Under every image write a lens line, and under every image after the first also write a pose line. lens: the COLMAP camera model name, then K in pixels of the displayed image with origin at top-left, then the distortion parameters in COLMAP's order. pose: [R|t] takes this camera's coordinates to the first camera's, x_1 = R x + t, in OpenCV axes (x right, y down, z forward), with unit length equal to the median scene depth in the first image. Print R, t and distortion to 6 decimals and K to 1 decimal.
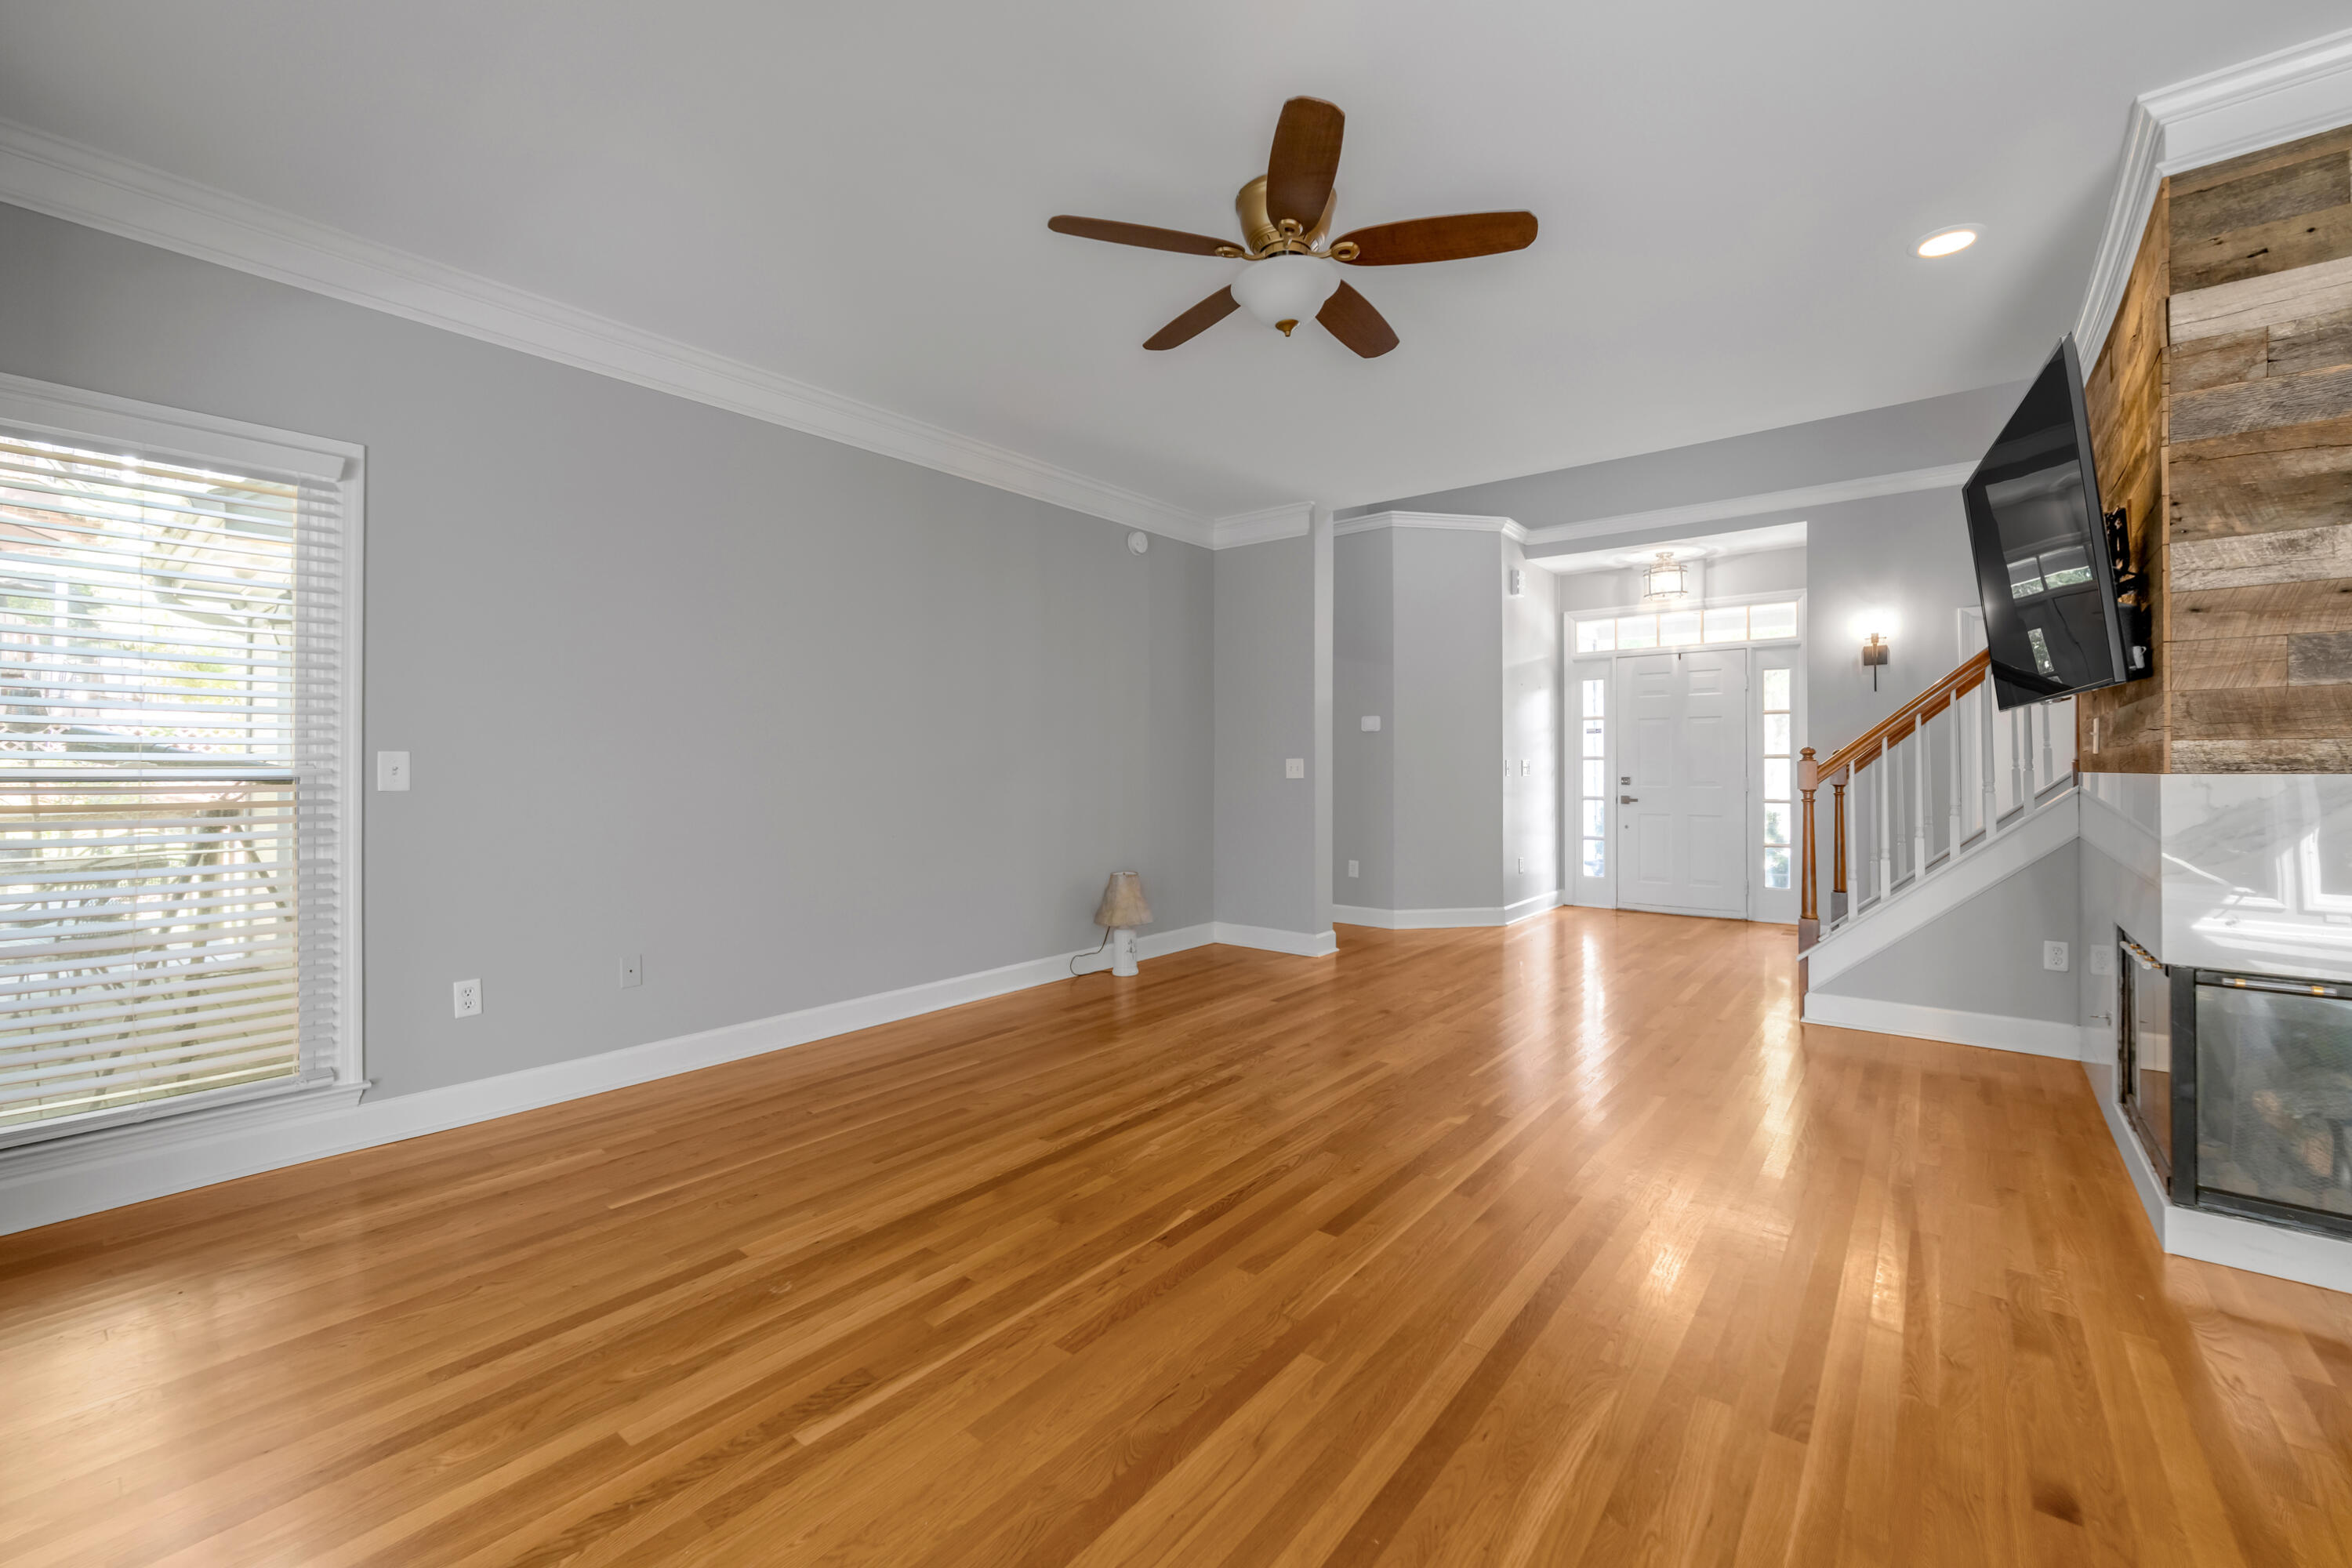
lens RADIAL K [[951.8, 0, 1176.9], [0, 951.8, 774.3], [0, 0, 1]] dist [-0.003782, -0.000314]
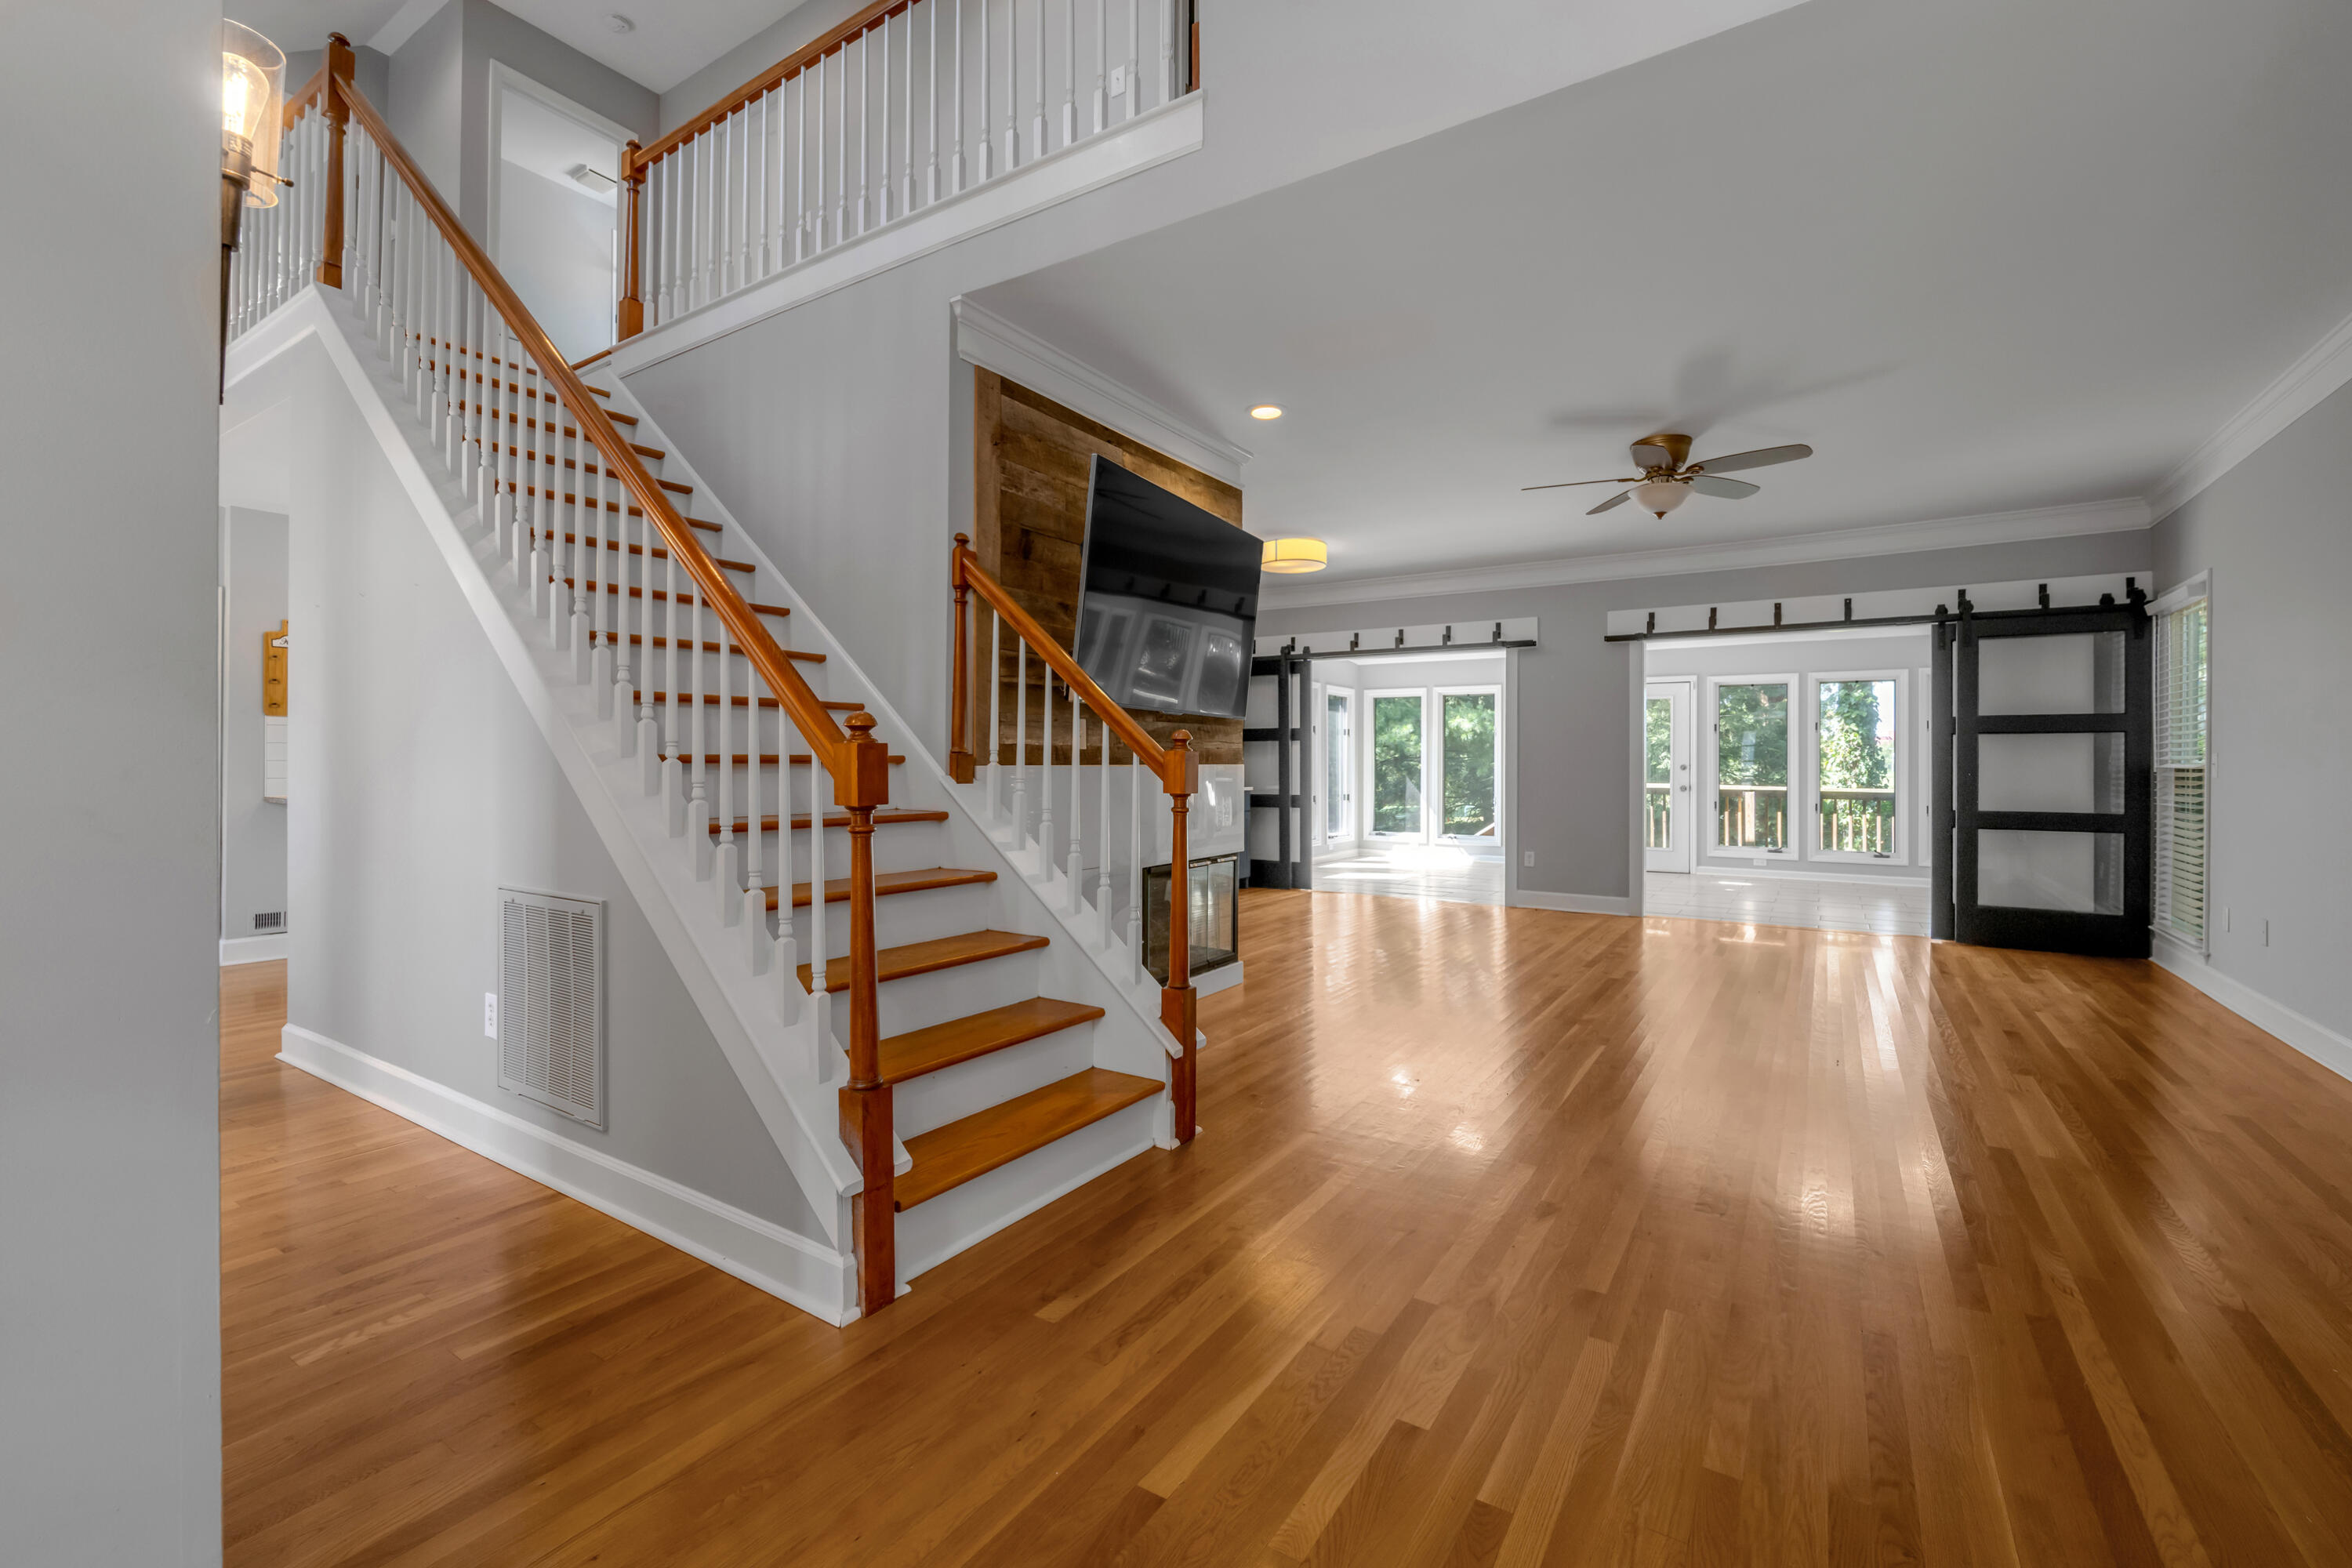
lens RADIAL K [[968.4, 0, 1194.7], [0, 968.4, 762.5], [0, 0, 1]] dist [-0.000381, -0.000204]
pose [[-0.993657, -0.003442, -0.112398, 0.585295], [-0.004257, 0.999966, 0.007008, -0.008226], [0.112370, 0.007442, -0.993639, 1.345544]]
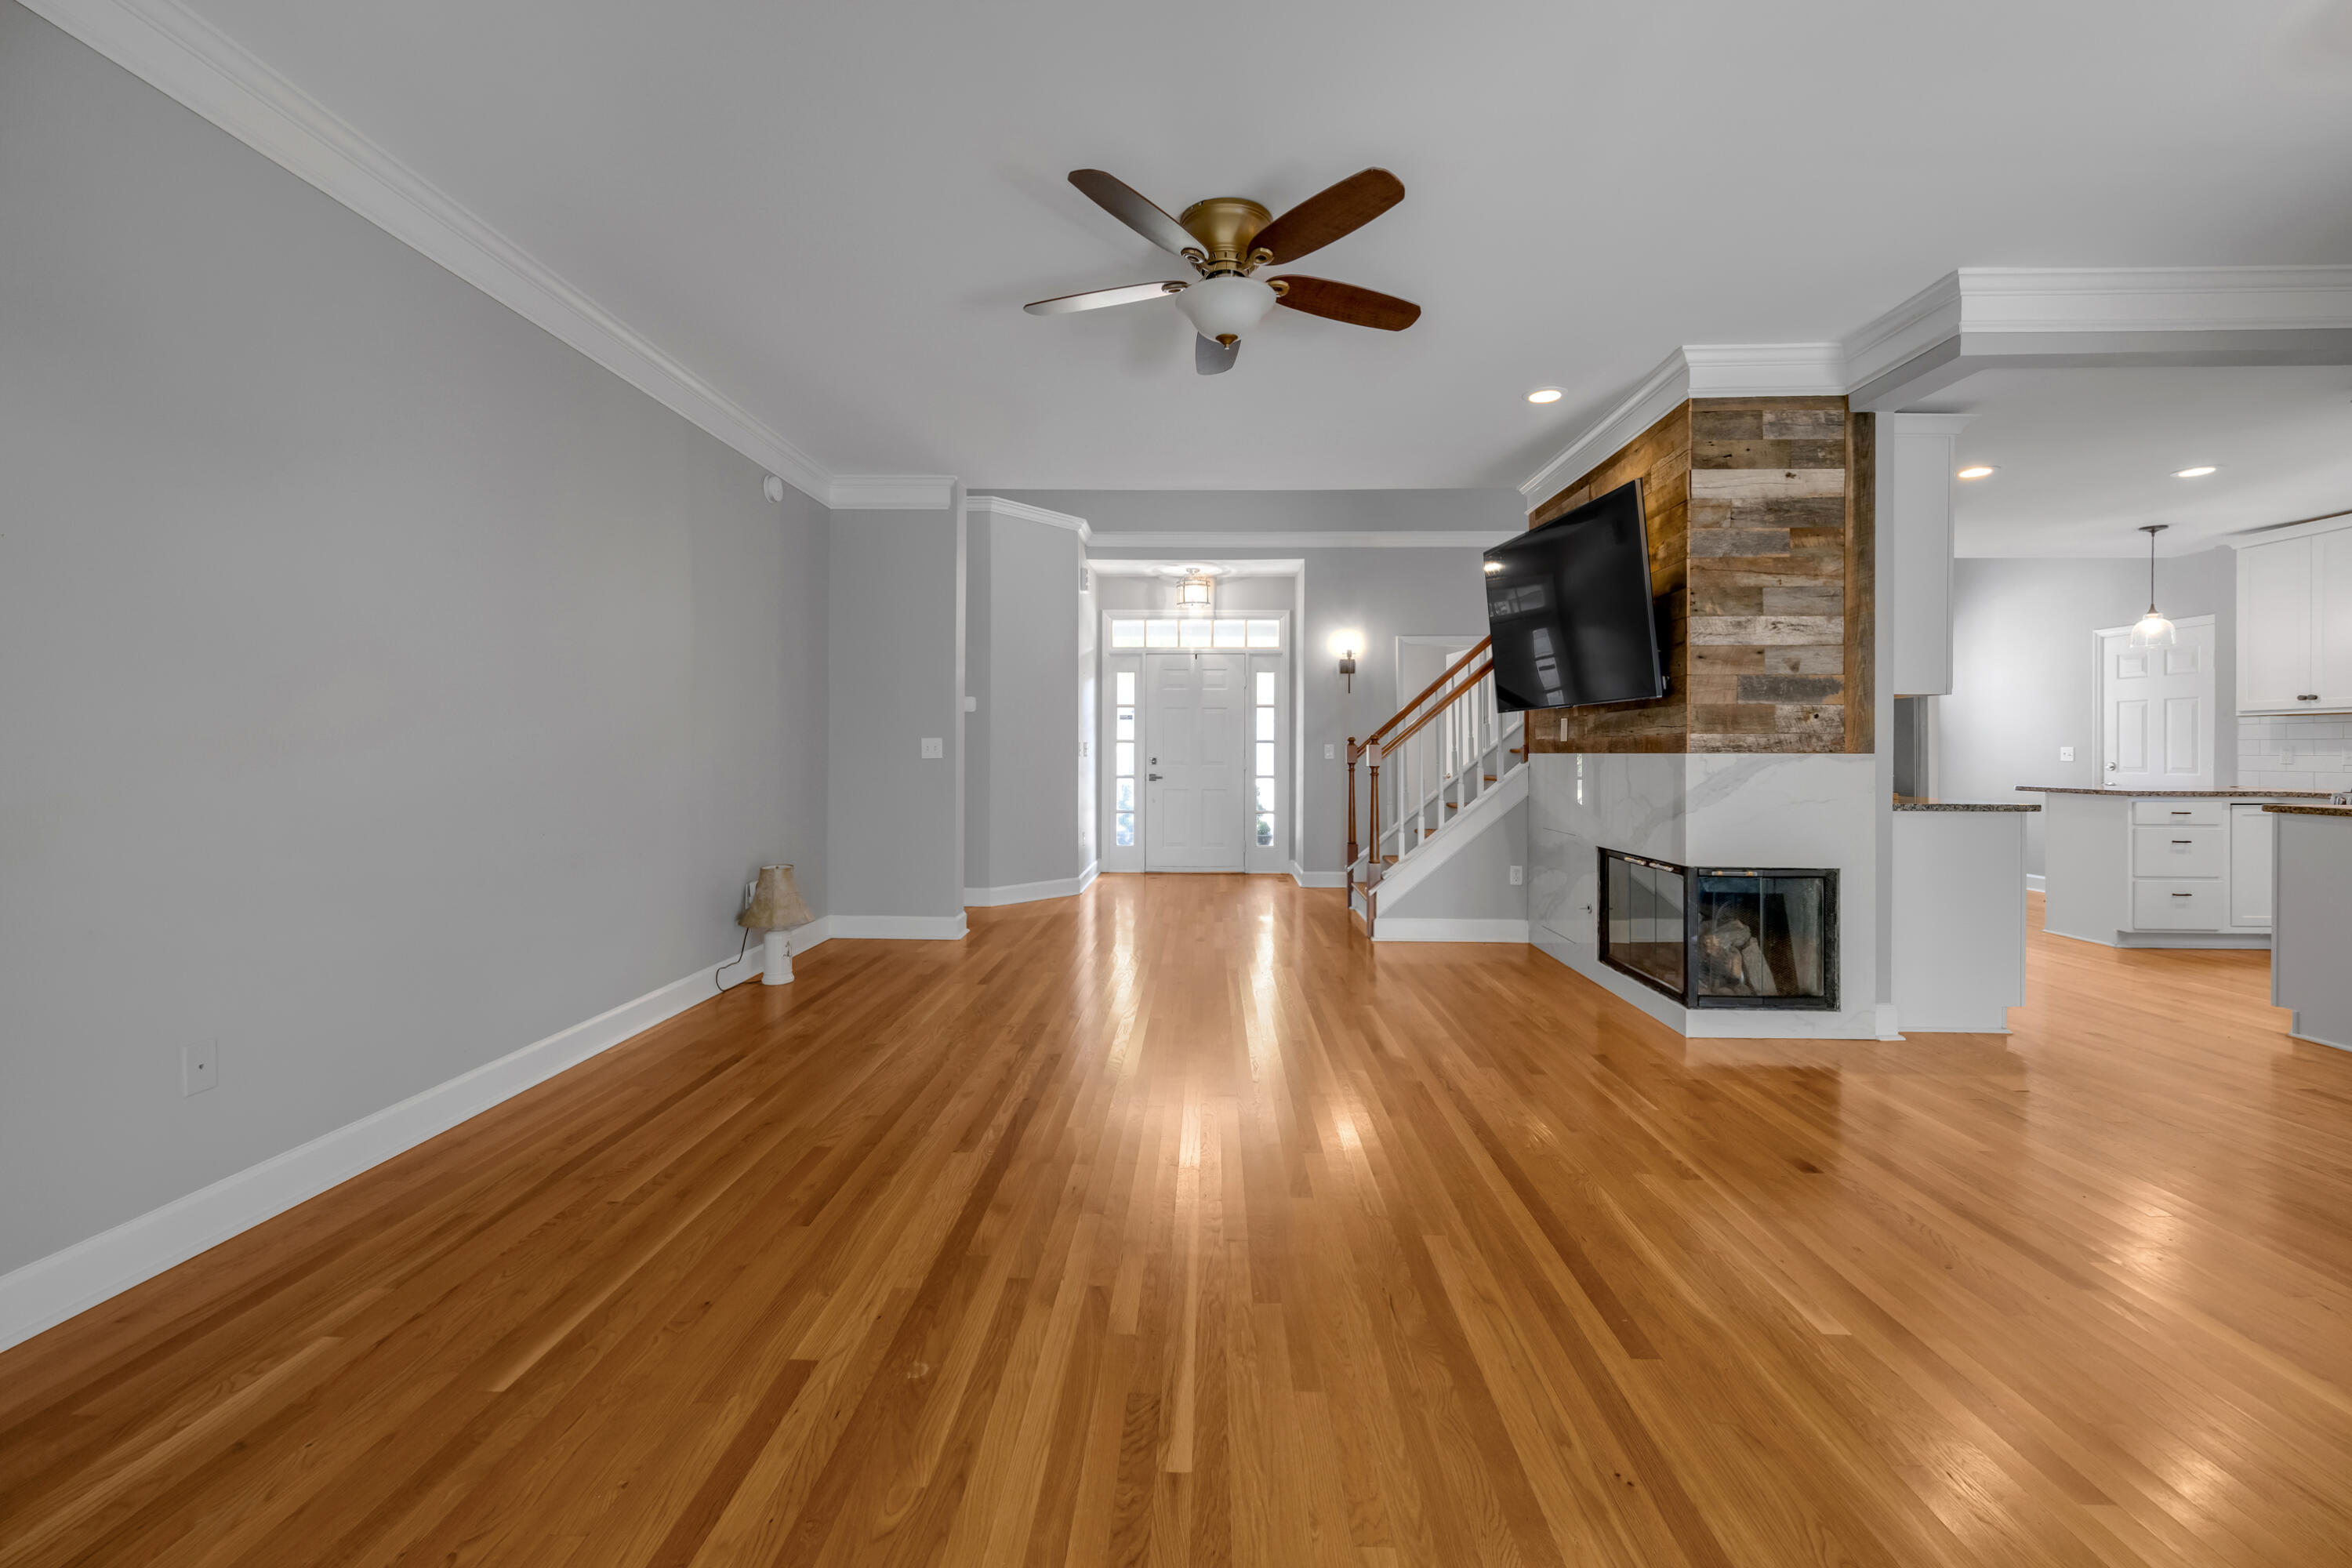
lens RADIAL K [[955.9, 0, 1172.6], [0, 955.9, 760.7], [0, 0, 1]] dist [-0.003845, -0.000143]
pose [[0.797218, -0.001023, 0.603690, -0.296806], [-0.001319, 0.999993, 0.003437, 0.003448], [-0.603690, -0.003536, 0.797212, 0.083726]]
